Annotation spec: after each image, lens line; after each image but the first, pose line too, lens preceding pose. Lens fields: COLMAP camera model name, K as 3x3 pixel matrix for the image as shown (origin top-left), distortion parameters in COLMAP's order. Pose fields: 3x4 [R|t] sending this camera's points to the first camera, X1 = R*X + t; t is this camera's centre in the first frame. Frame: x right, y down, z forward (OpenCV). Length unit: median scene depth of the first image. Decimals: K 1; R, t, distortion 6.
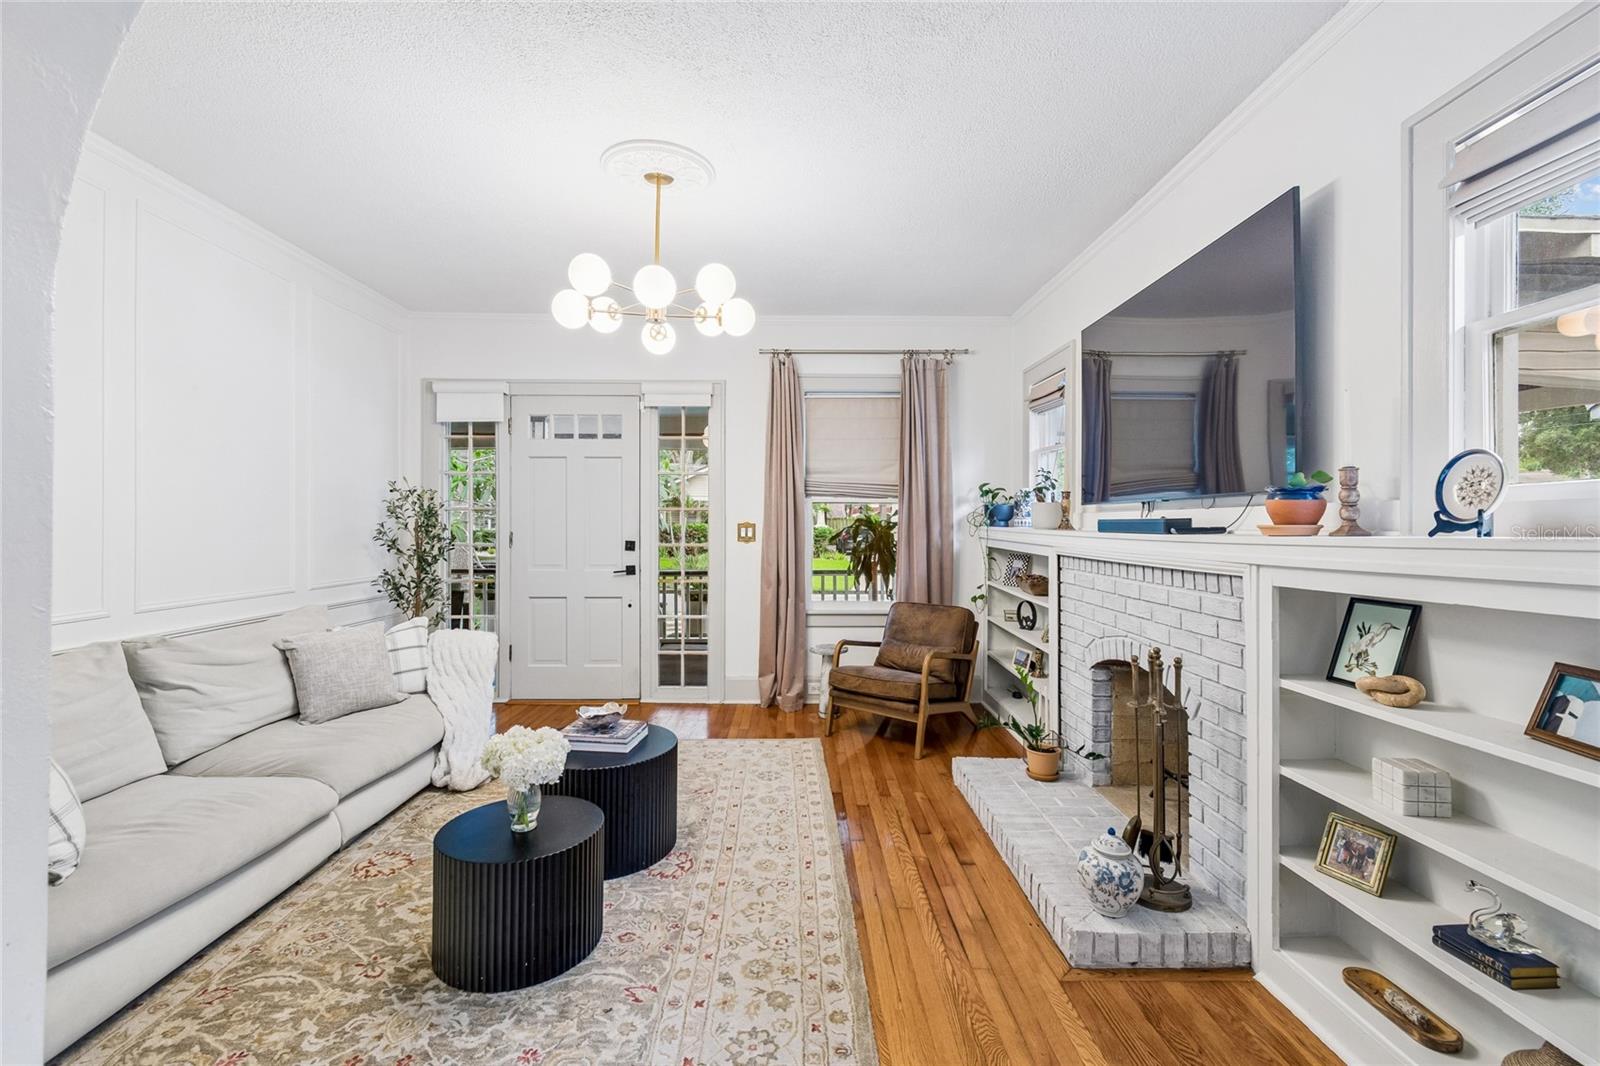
lens RADIAL K [[711.5, 0, 800.9], [0, 711.5, 522.7], [0, 0, 1]] dist [0.004033, -0.001710]
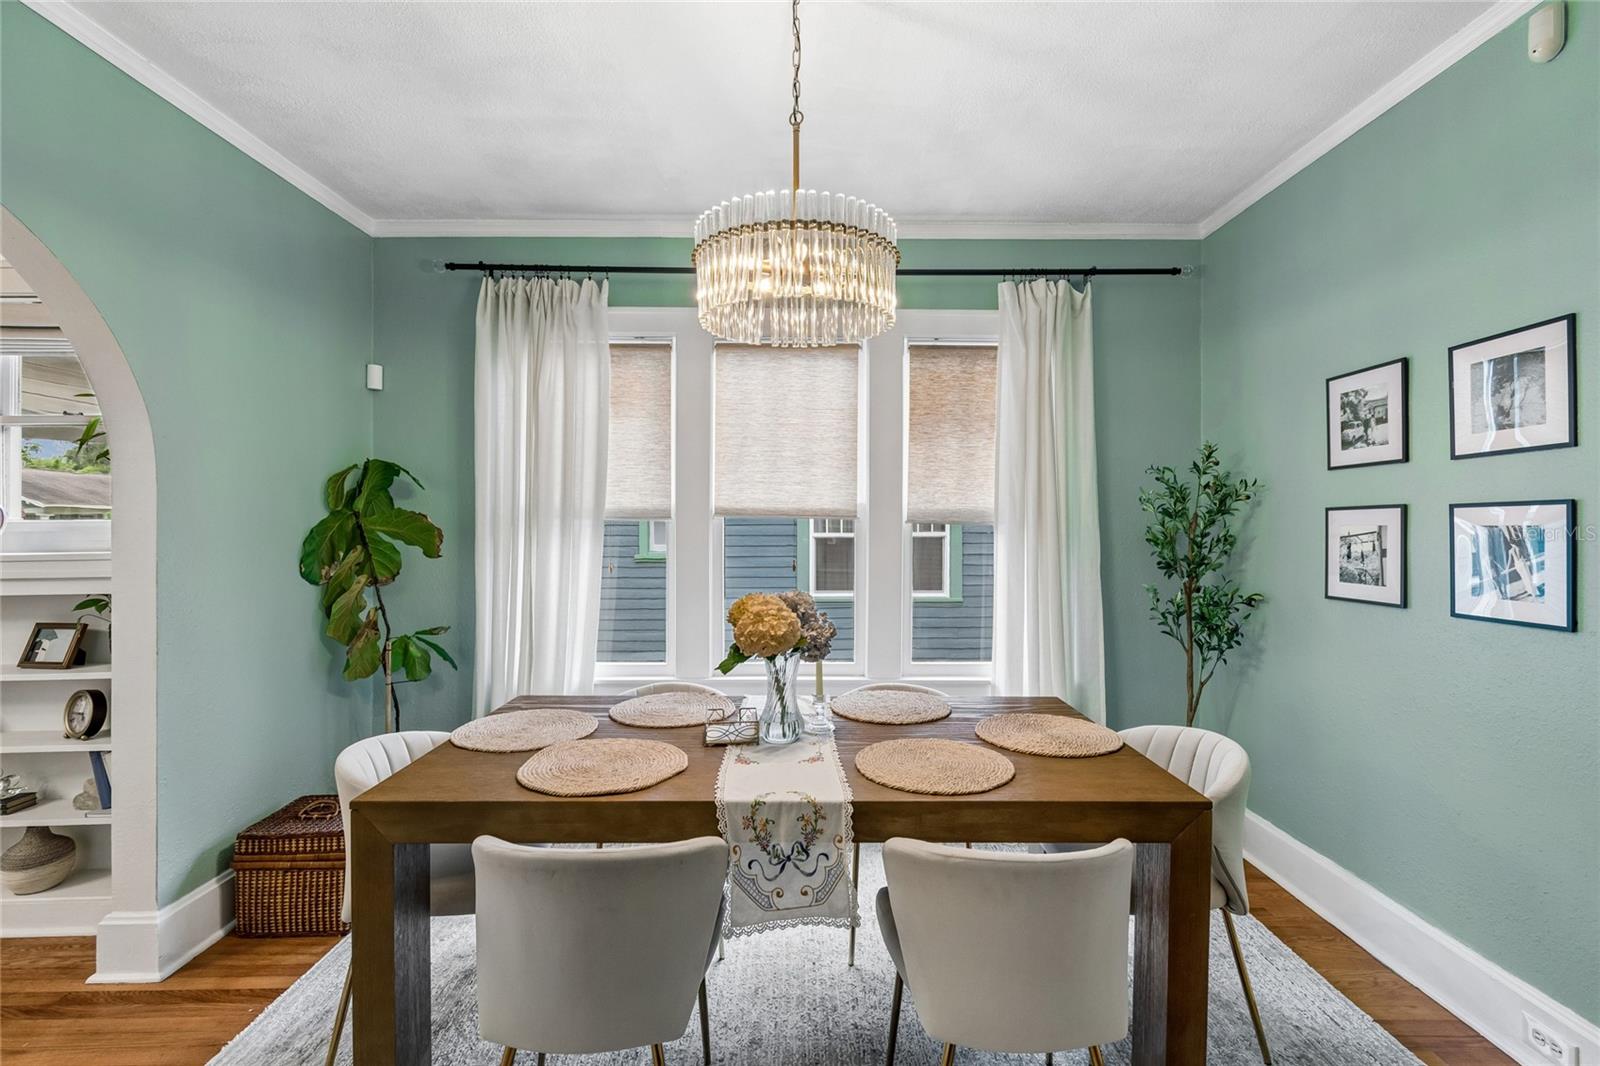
lens RADIAL K [[711.5, 0, 800.9], [0, 711.5, 522.7], [0, 0, 1]] dist [0.004033, -0.001710]
pose [[0.010575, 0.004196, 0.999935, -0.330249], [-0.004008, 0.999983, -0.004153, -0.026097], [-0.999936, -0.003964, 0.010592, -0.433801]]
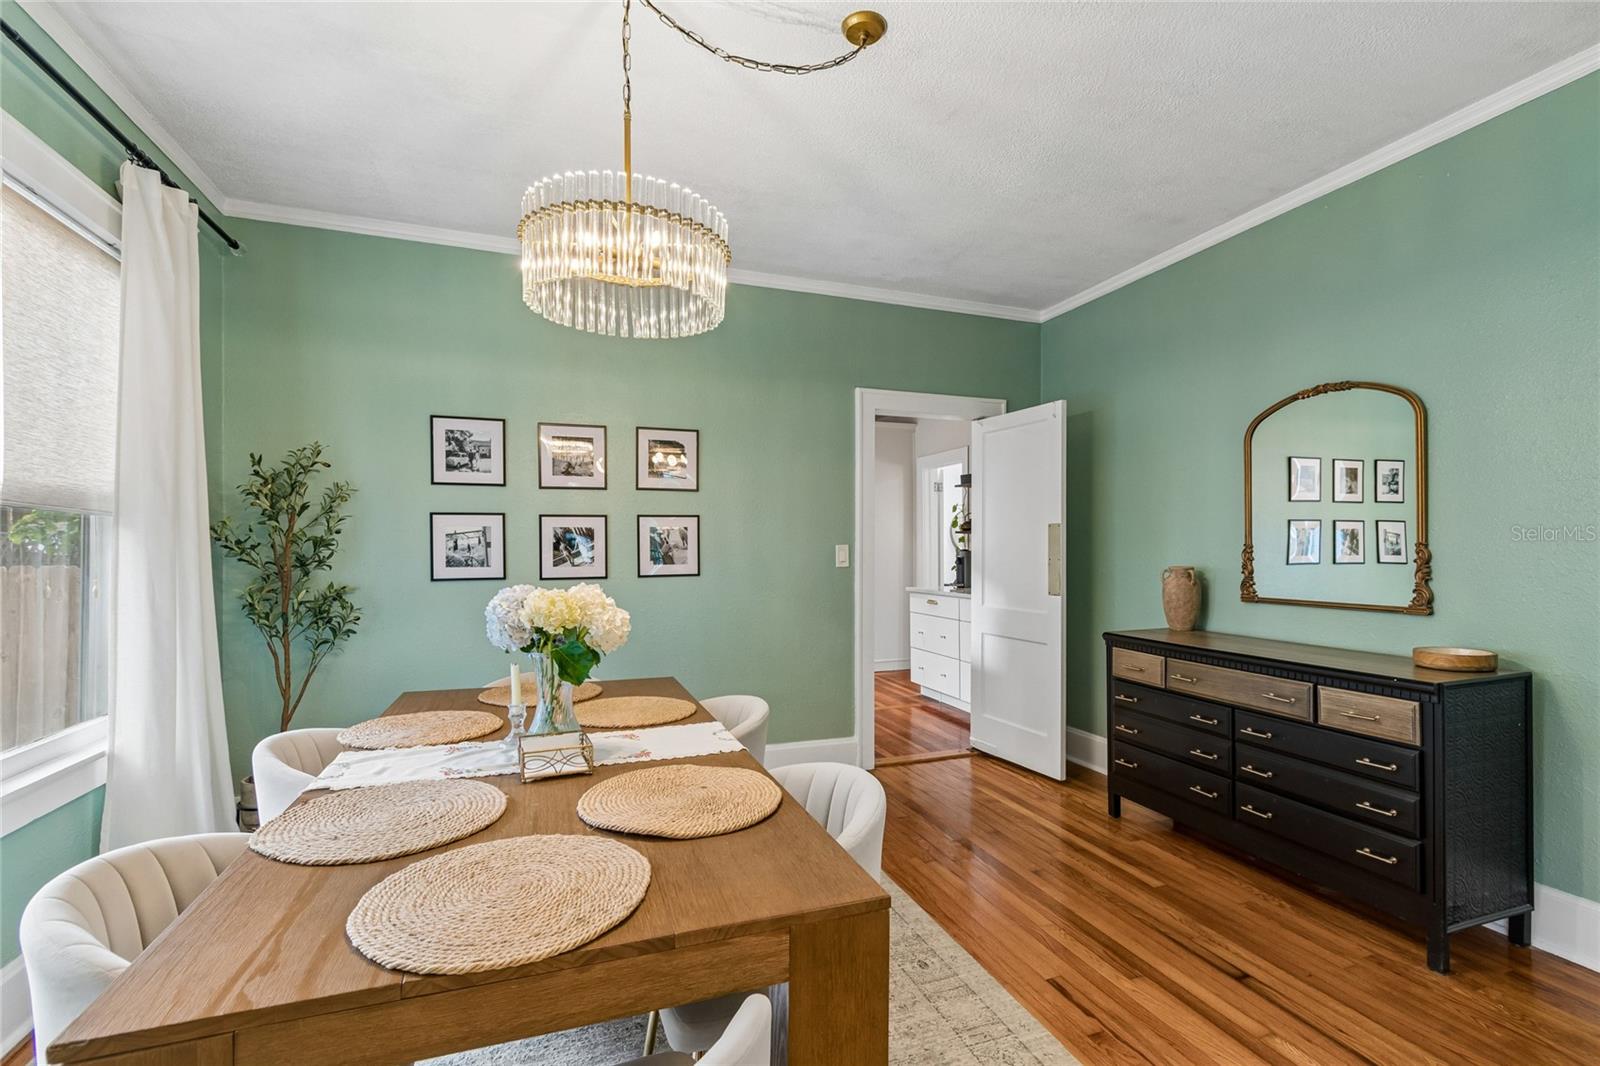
lens RADIAL K [[716.2, 0, 810.2], [0, 716.2, 535.4], [0, 0, 1]] dist [0.000986, -0.000612]
pose [[-0.944011, -0.005049, -0.329875, 0.321480], [0.001294, 0.999819, -0.019006, 0.007715], [0.329911, -0.018368, -0.943833, 0.198134]]
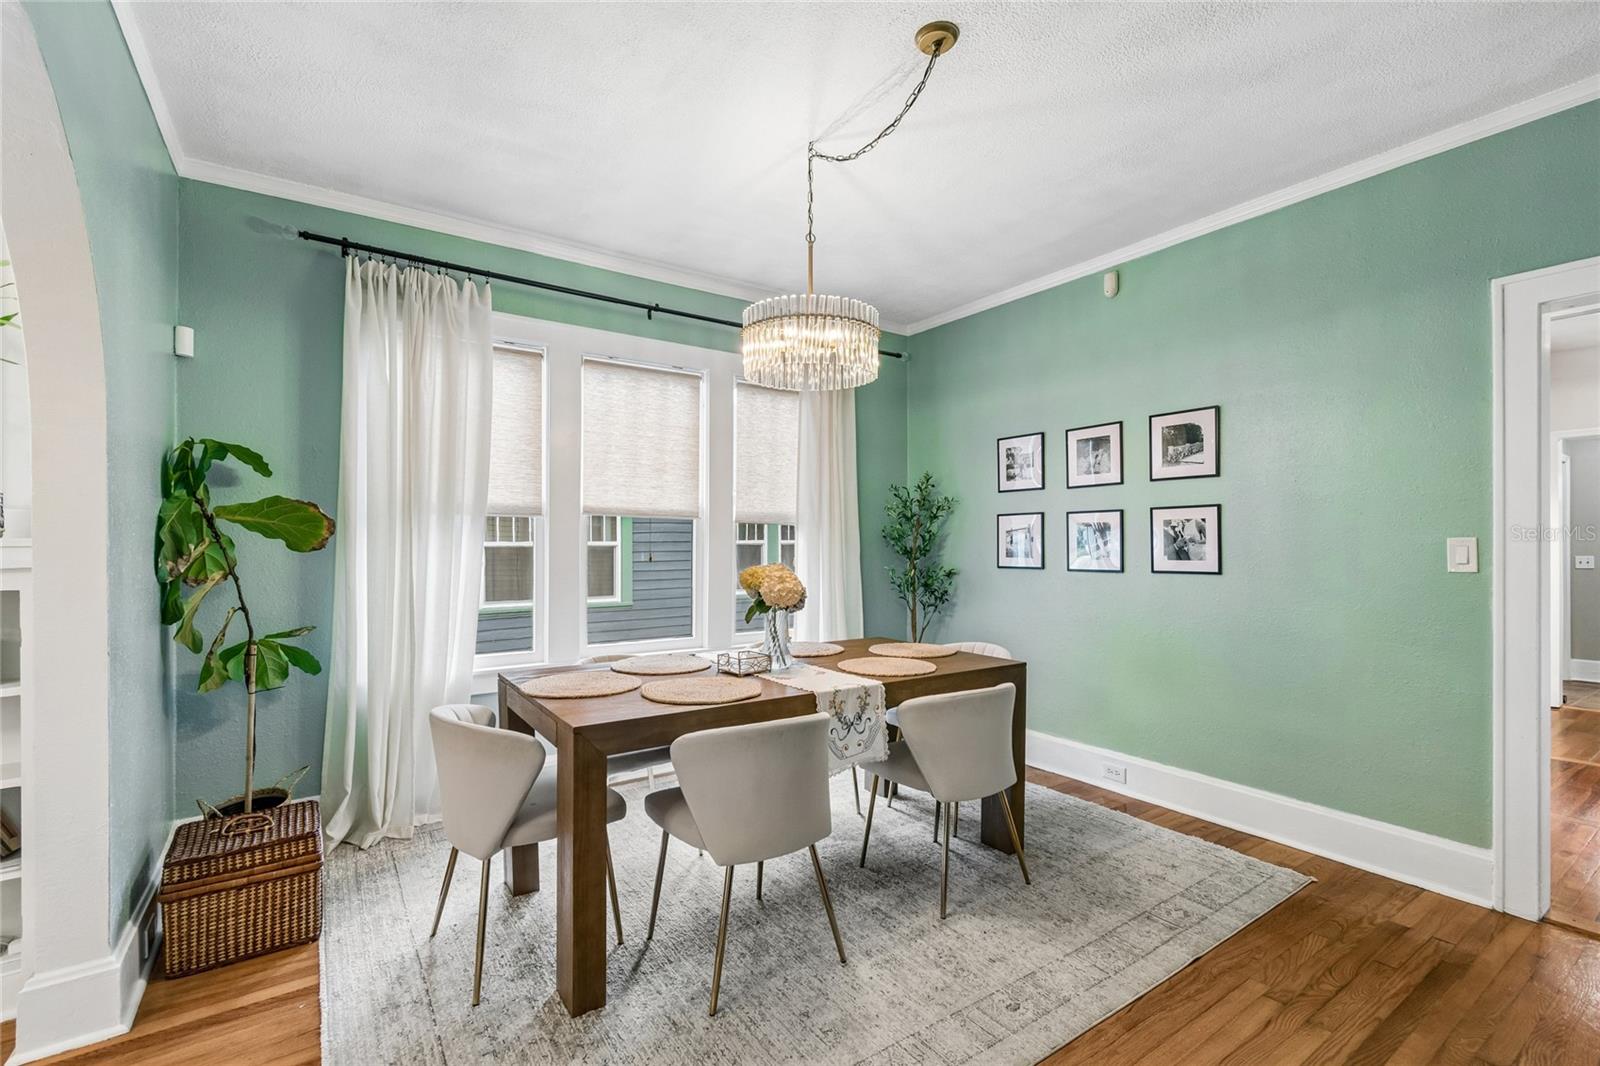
lens RADIAL K [[711.6, 0, 800.0], [0, 711.6, 533.0], [0, 0, 1]] dist [0.000924, 0.000521]
pose [[-0.548989, 0.011351, 0.835752, -0.456981], [-0.002526, 0.999881, -0.015240, 0.009893], [-0.835825, -0.010478, -0.548895, 0.066117]]
